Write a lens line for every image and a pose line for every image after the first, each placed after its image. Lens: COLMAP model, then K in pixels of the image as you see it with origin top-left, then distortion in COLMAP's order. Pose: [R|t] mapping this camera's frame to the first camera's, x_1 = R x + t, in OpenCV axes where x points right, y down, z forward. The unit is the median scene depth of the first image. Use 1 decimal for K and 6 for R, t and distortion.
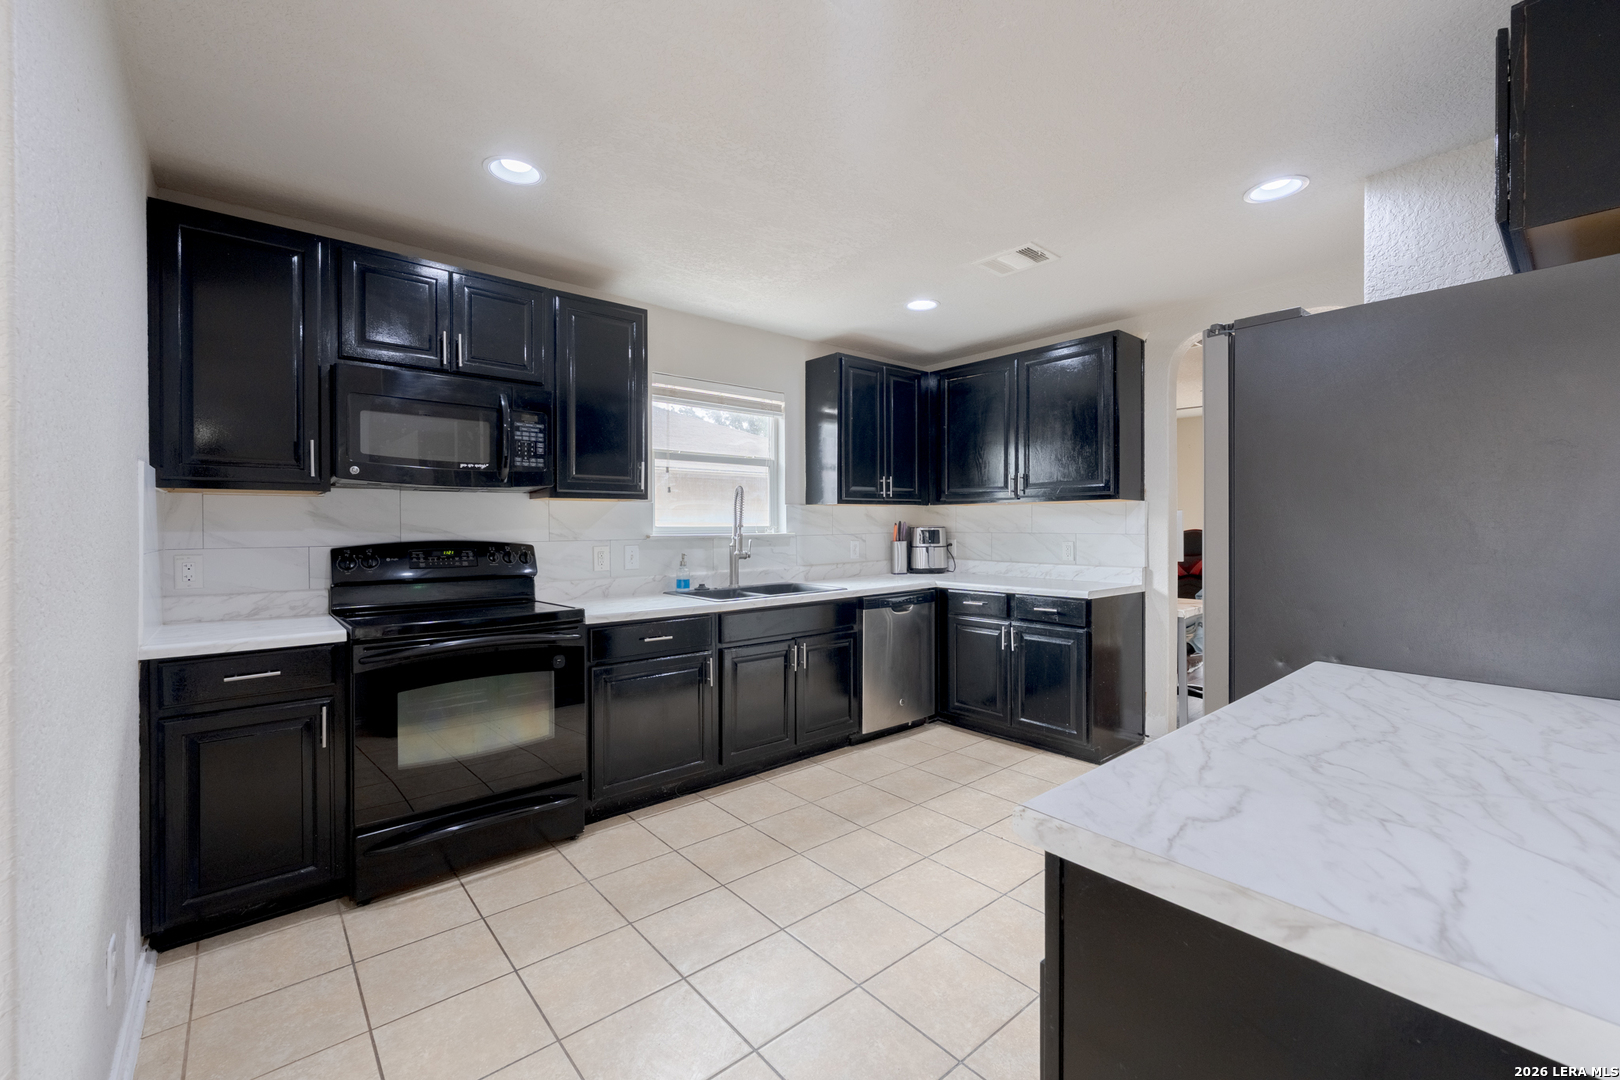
lens RADIAL K [[666.2, 0, 813.2], [0, 666.2, 527.9], [0, 0, 1]] dist [0.000282, -0.000790]
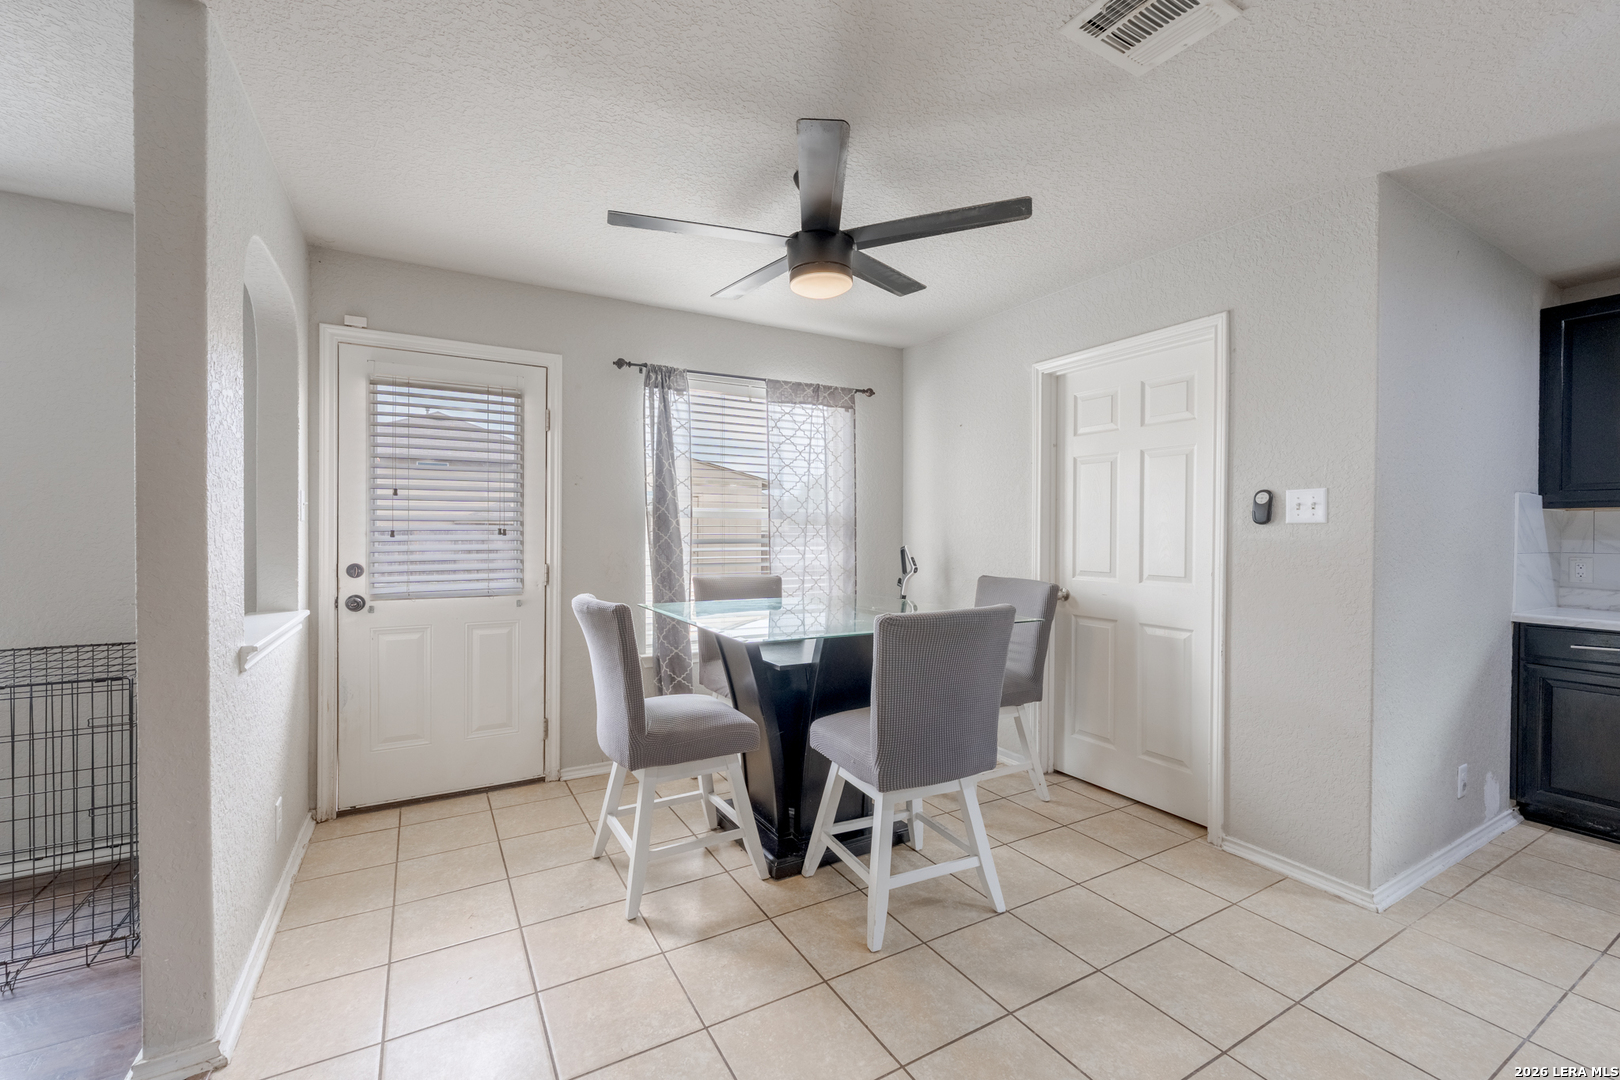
lens RADIAL K [[666.2, 0, 813.8], [0, 666.2, 541.8], [0, 0, 1]] dist [0.000282, -0.000790]
pose [[-0.199013, 0.011906, -0.979925, 0.744685], [-0.005253, 0.999899, 0.013216, 0.000242], [0.979983, 0.007777, -0.198930, -0.261461]]
